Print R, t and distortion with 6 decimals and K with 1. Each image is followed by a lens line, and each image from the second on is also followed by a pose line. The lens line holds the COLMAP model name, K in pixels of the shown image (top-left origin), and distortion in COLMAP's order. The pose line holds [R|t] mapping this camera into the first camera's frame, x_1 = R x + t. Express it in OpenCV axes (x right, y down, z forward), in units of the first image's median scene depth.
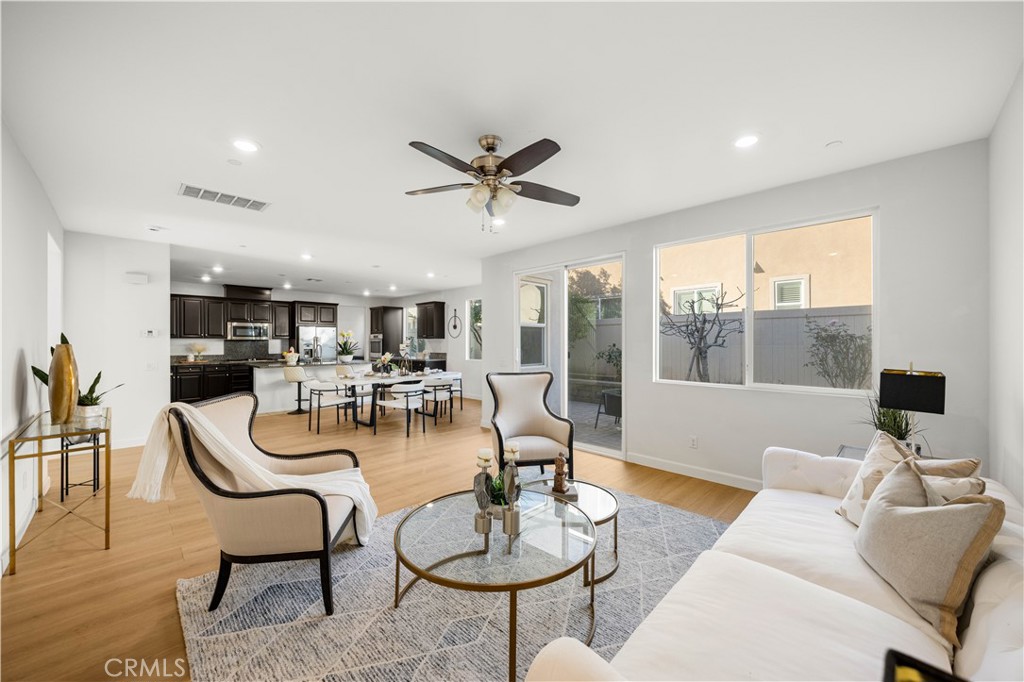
lens RADIAL K [[395.8, 0, 519.0], [0, 395.8, 344.3], [0, 0, 1]] dist [-0.004301, -0.000360]
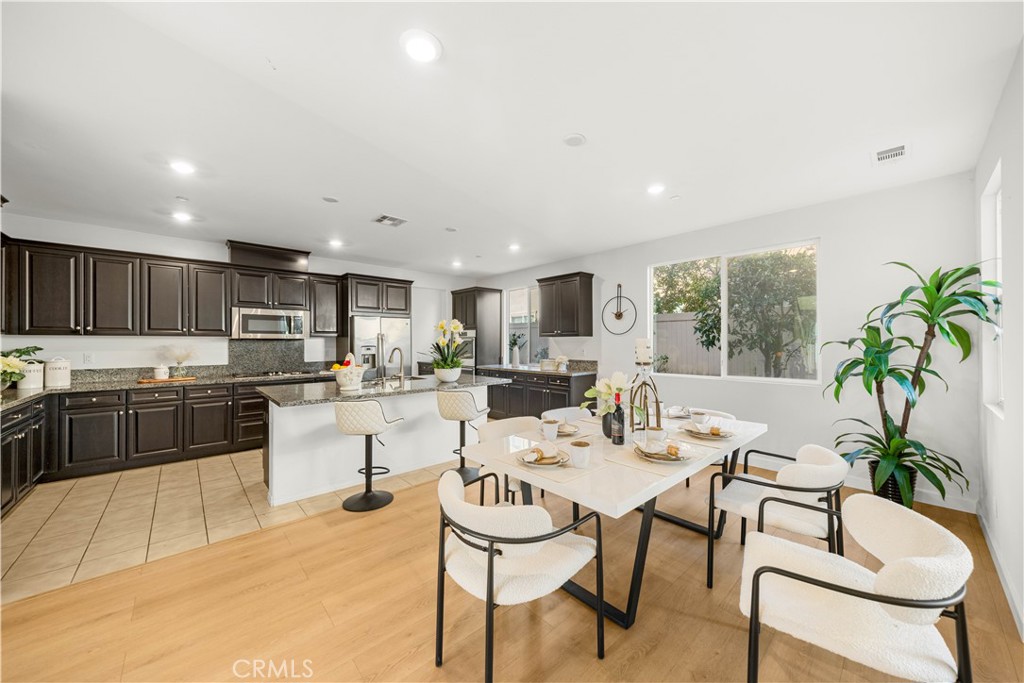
lens RADIAL K [[369.2, 0, 508.5], [0, 369.2, 343.9], [0, 0, 1]] dist [0.003092, 0.000044]
pose [[0.997645, -0.001166, -0.068586, -0.290292], [0.001194, 0.999999, 0.000360, -0.003343], [0.068585, -0.000441, 0.997645, 0.468113]]
